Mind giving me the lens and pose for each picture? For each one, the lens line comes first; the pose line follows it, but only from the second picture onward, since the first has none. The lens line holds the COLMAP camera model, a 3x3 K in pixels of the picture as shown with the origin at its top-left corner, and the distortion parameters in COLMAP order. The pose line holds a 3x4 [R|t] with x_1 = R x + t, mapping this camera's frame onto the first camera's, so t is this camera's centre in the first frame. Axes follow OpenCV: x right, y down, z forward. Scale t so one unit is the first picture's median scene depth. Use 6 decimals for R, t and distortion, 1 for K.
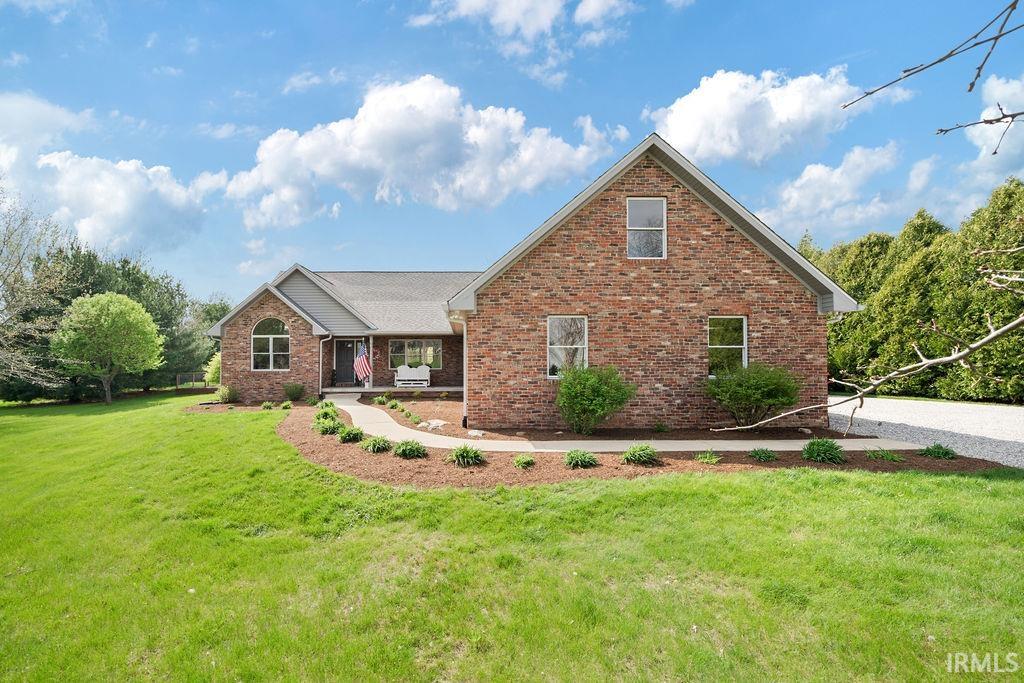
lens RADIAL K [[468.5, 0, 510.2], [0, 468.5, 334.6], [0, 0, 1]] dist [-0.002544, 0.000565]
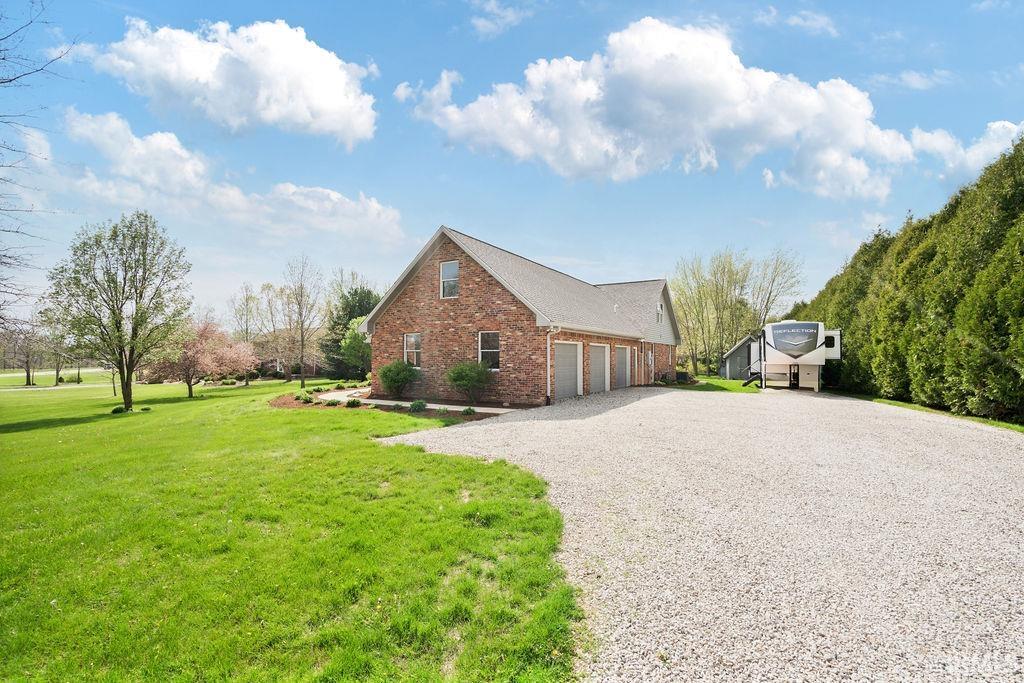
lens RADIAL K [[468.5, 0, 513.6], [0, 468.5, 337.8], [0, 0, 1]] dist [-0.002544, 0.000565]
pose [[0.850246, -0.017735, -0.526087, 1.395310], [0.022149, 0.999752, 0.002093, -0.019053], [0.525919, -0.013432, 0.850428, -0.311573]]
